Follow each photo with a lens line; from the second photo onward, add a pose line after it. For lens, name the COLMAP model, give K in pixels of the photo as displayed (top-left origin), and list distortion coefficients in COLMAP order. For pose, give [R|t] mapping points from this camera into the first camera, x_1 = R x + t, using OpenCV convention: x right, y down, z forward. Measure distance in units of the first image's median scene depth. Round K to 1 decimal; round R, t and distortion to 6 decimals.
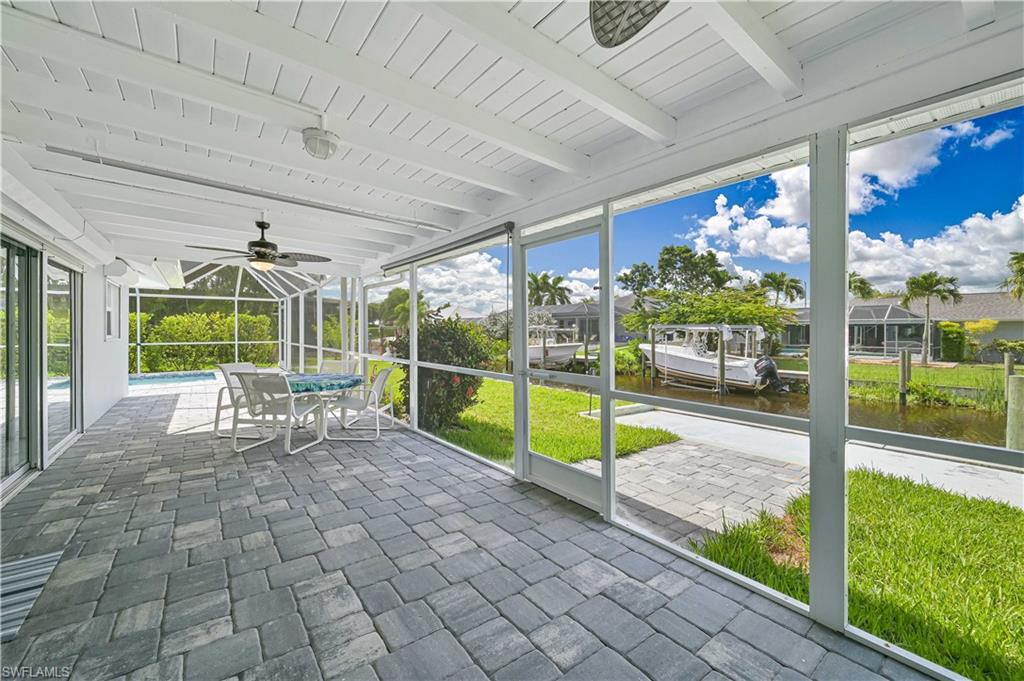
lens RADIAL K [[401.1, 0, 512.0], [0, 401.1, 340.5], [0, 0, 1]] dist [-0.001014, -0.000631]
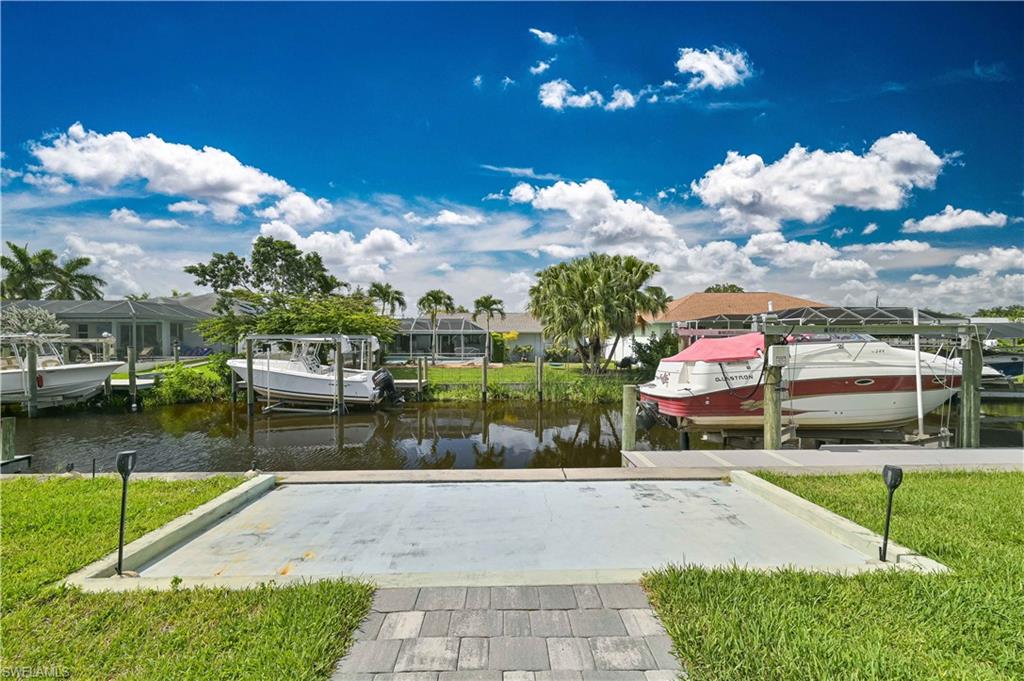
lens RADIAL K [[401.1, 0, 512.0], [0, 401.1, 340.5], [0, 0, 1]] dist [-0.001014, -0.000631]
pose [[0.592794, -0.009340, 0.805300, 0.028117], [0.023967, 0.999694, -0.006047, -0.008584], [-0.804997, 0.022885, 0.592837, 0.116828]]
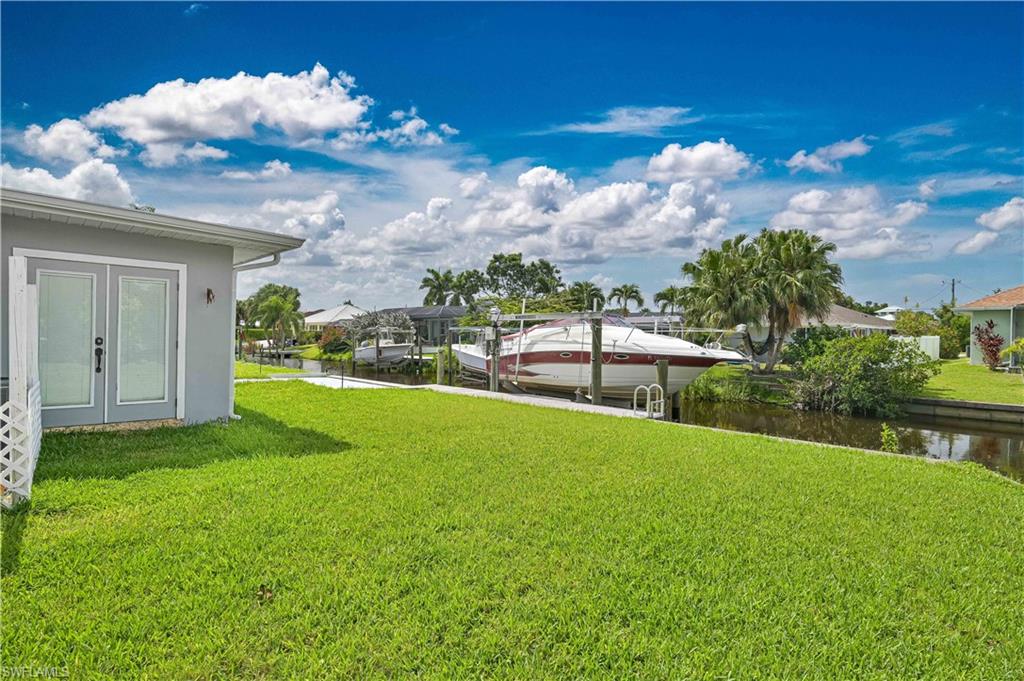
lens RADIAL K [[489.9, 0, 512.0], [0, 489.9, 340.5], [0, 0, 1]] dist [-0.000301, -0.000026]
pose [[0.990854, 0.005690, 0.134818, 0.261163], [-0.003825, 0.999893, -0.014092, 0.015170], [-0.134884, 0.013448, 0.990770, -0.322105]]
